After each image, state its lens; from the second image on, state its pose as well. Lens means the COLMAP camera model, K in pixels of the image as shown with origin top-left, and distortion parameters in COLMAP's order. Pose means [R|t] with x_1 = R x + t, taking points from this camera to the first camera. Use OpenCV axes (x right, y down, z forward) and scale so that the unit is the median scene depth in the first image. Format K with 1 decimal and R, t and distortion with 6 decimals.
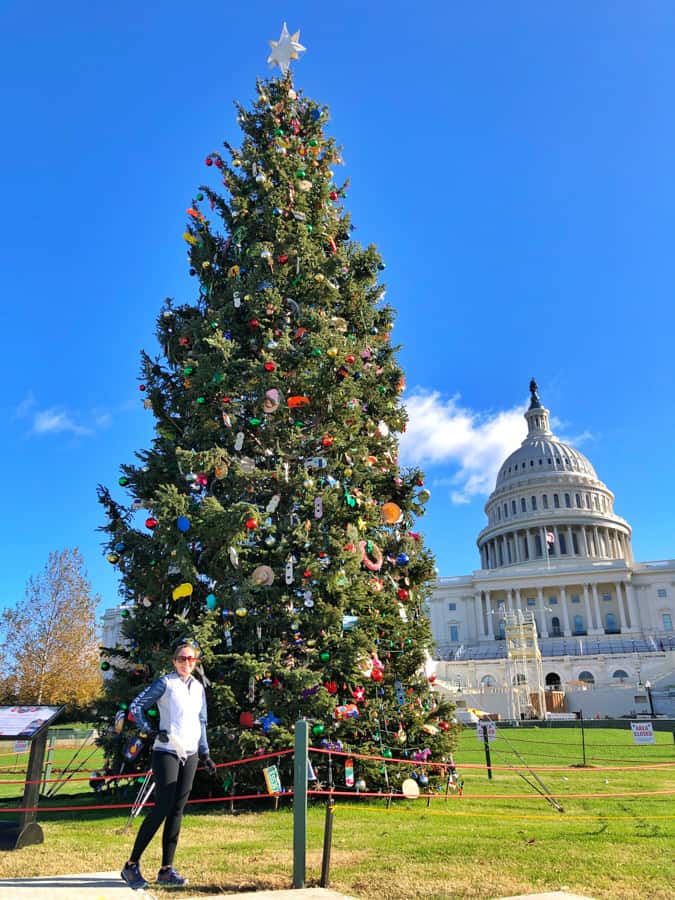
lens RADIAL K [[759.8, 0, 337.5], [0, 759.8, 450.0], [0, 0, 1]] dist [0.102454, -0.155285]
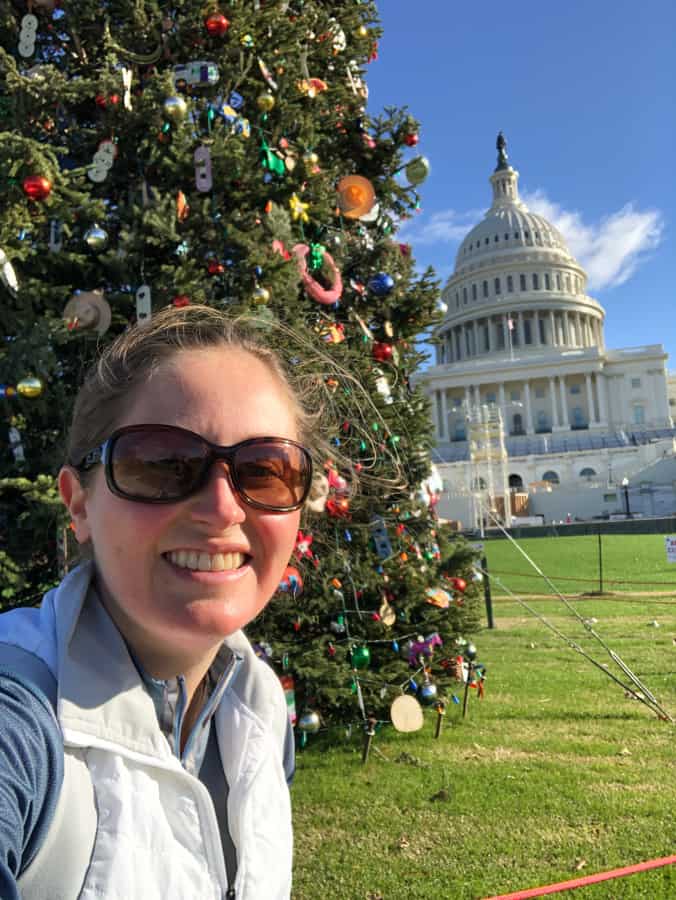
lens RADIAL K [[759.8, 0, 338.0], [0, 759.8, 450.0], [0, 0, 1]] dist [0.102454, -0.155285]
pose [[0.996266, -0.035838, 0.078548, 0.013202], [0.015688, 0.969779, 0.243479, 0.125060], [-0.084900, -0.241337, 0.966720, 0.481666]]
